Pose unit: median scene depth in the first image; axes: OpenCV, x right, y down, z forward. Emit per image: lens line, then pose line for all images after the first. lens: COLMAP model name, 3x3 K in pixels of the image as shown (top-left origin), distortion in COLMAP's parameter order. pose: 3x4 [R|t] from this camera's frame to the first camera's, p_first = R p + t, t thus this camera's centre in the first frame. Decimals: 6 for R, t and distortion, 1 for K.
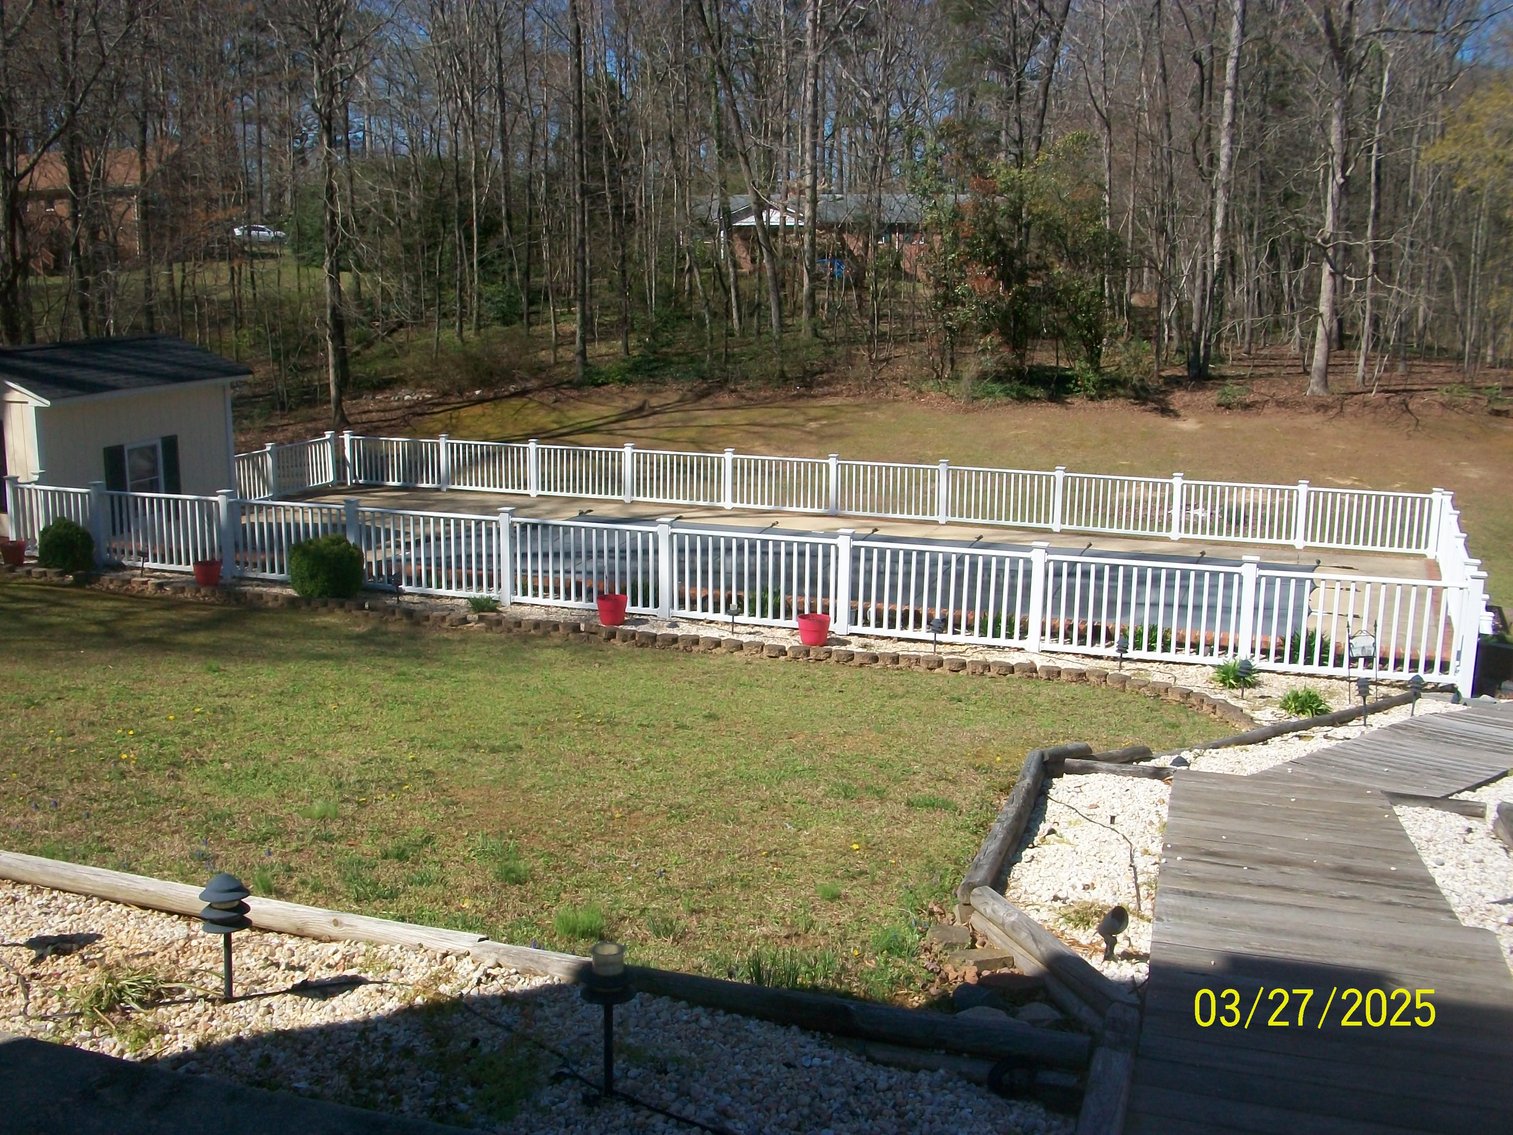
lens RADIAL K [[1527.1, 0, 756.5], [0, 1527.1, 567.5], [0, 0, 1]] dist [-0.012897, -0.012854]
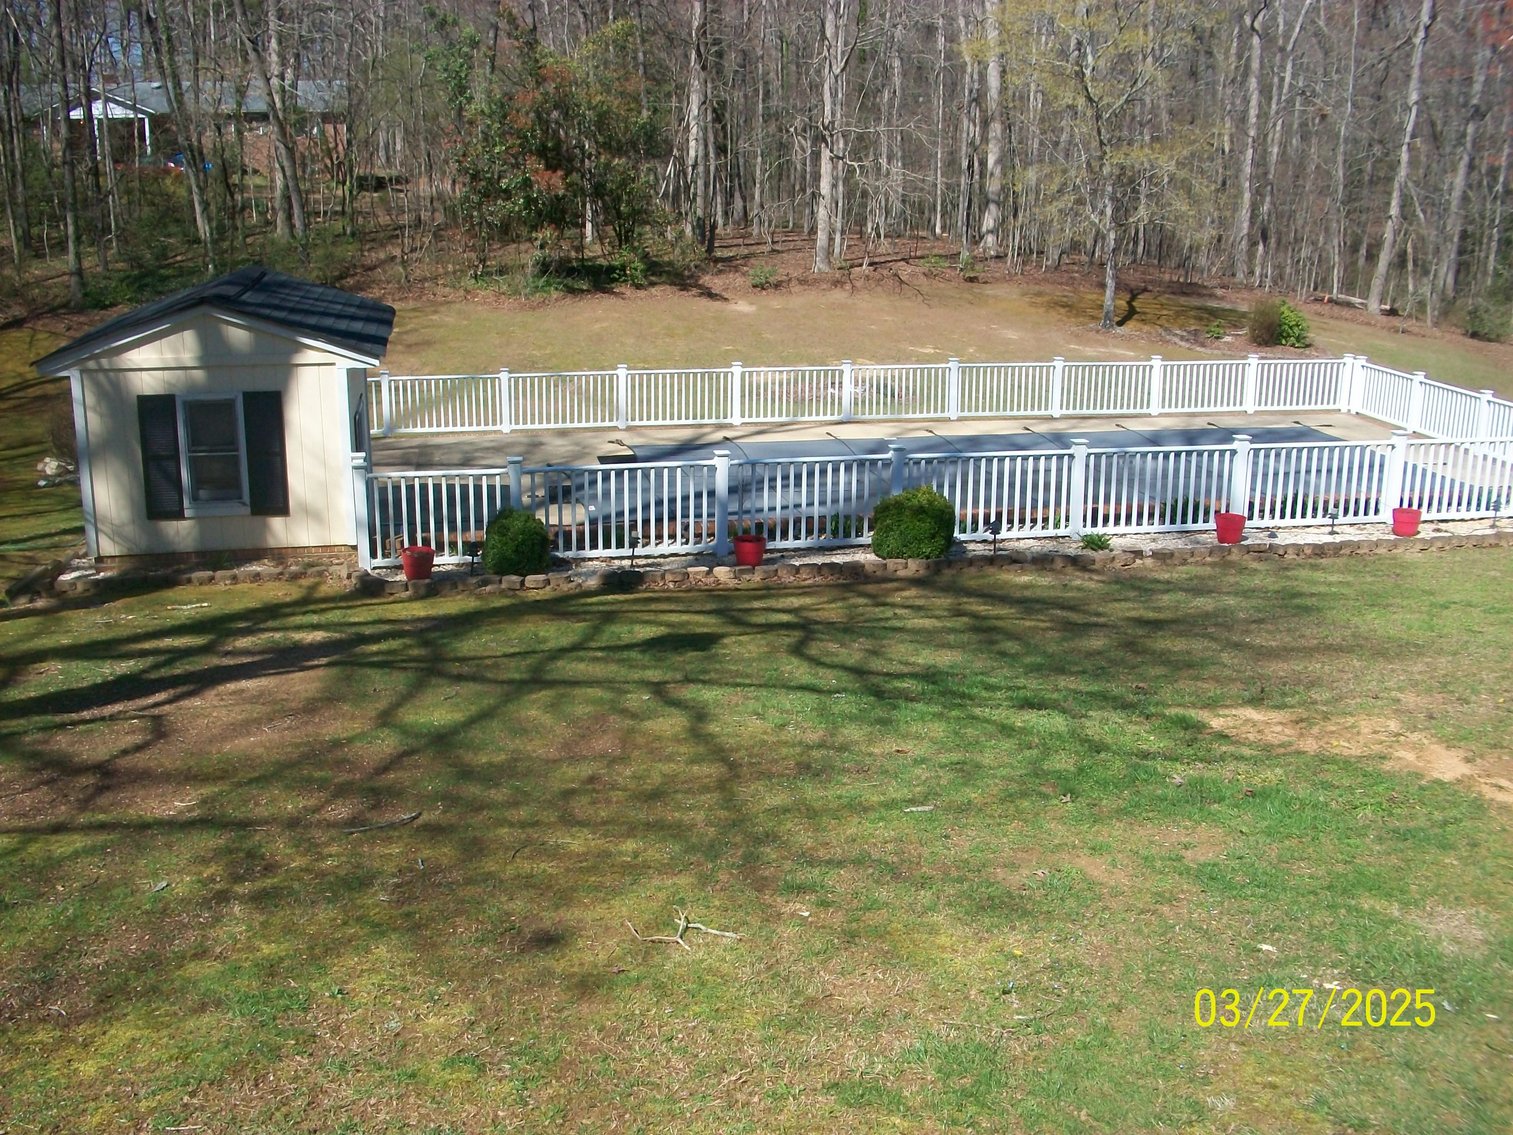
lens RADIAL K [[1660.5, 0, 756.5], [0, 1660.5, 567.5], [0, 0, 1]] dist [-0.360043, -0.007161]
pose [[0.880511, -0.135257, 0.454320, -0.424543], [0.108511, 0.990491, 0.084579, -0.034026], [-0.461440, -0.025174, 0.886814, 0.118747]]
